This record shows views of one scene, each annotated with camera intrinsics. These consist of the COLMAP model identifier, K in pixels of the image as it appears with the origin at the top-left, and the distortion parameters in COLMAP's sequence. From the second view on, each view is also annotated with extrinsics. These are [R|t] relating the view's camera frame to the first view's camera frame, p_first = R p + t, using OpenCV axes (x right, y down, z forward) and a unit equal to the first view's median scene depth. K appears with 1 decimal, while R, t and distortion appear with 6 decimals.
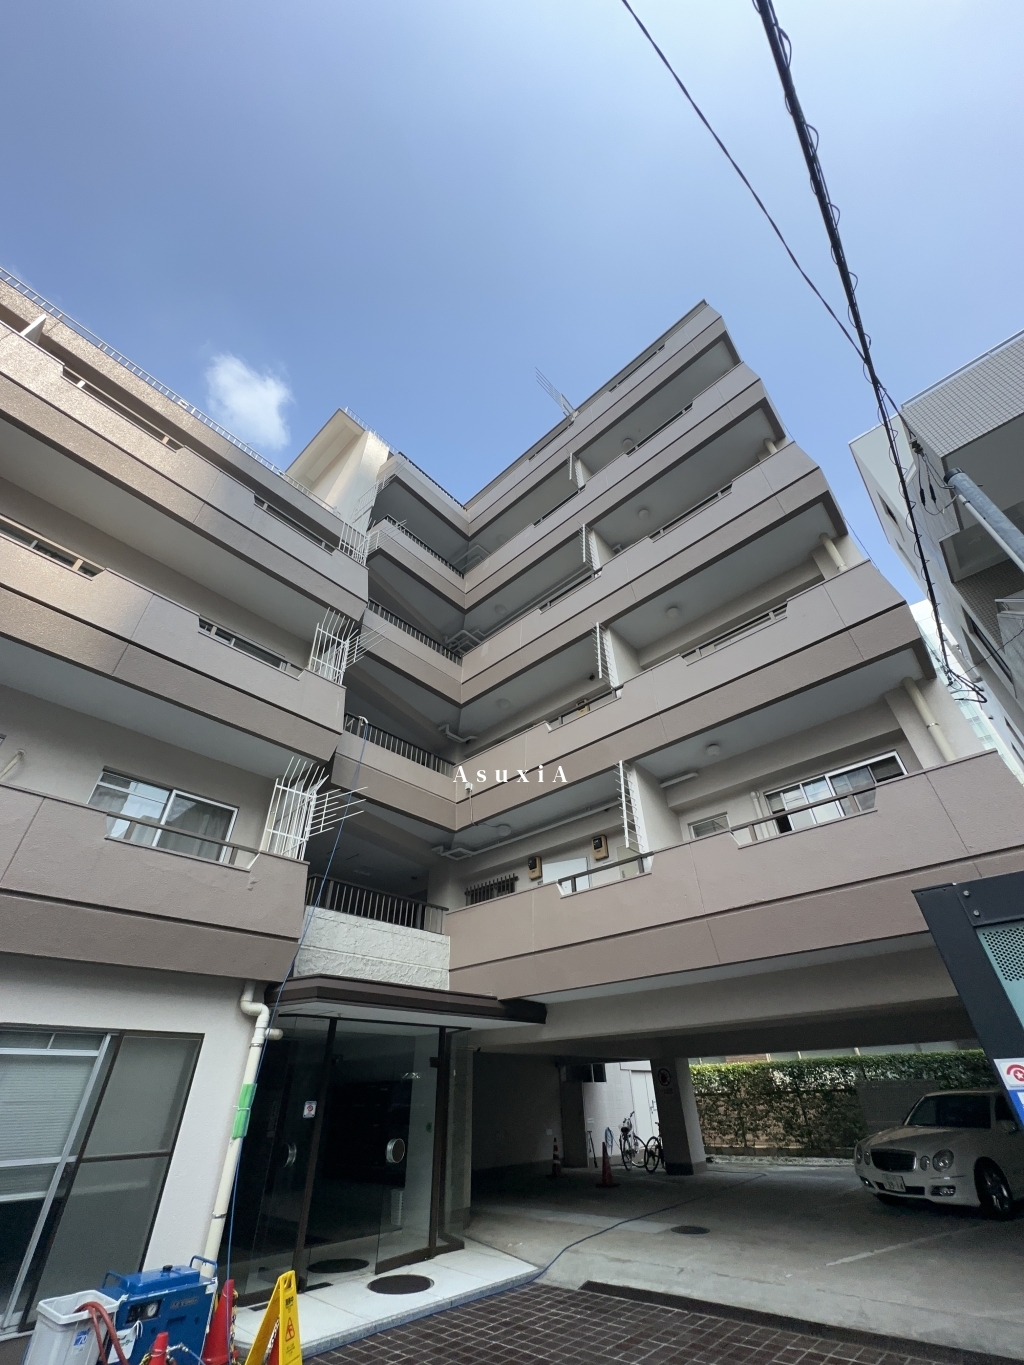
lens RADIAL K [[544.7, 0, 517.1], [0, 544.7, 683.2], [0, 0, 1]] dist [-0.002104, 0.000427]
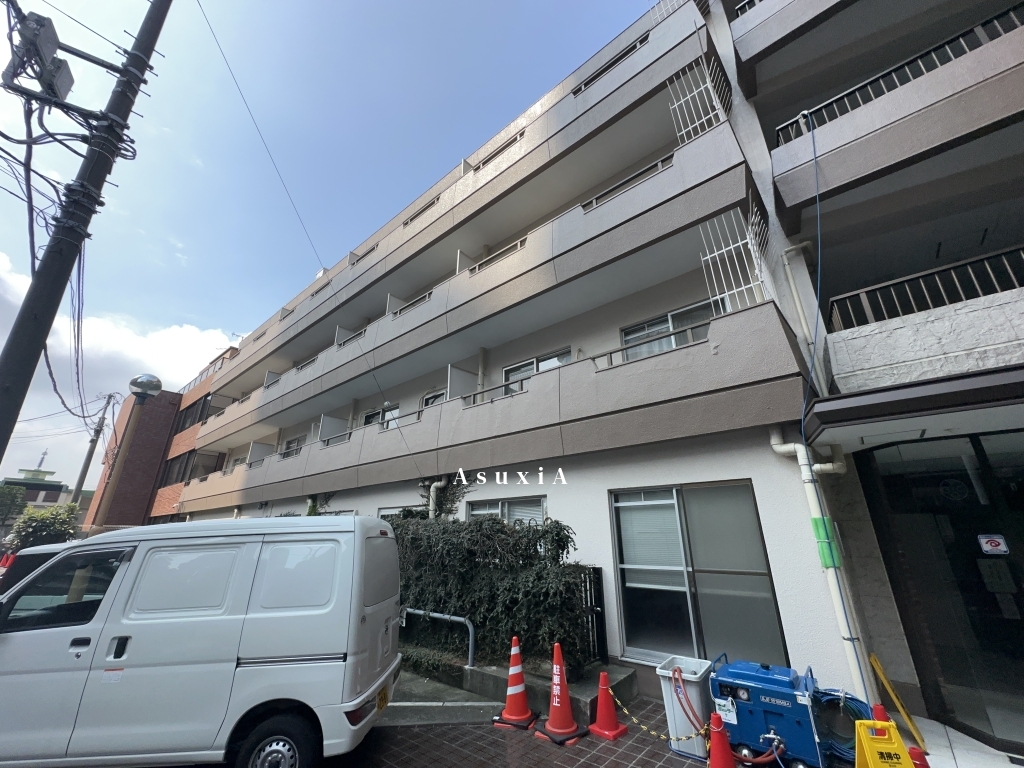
lens RADIAL K [[408.6, 0, 512.5], [0, 408.6, 381.8], [0, 0, 1]] dist [-0.002104, 0.000427]
pose [[0.030441, -0.338769, -0.940377, 0.200569], [0.603294, 0.756344, -0.252943, 0.407997], [0.796938, -0.559624, 0.227401, 0.535472]]
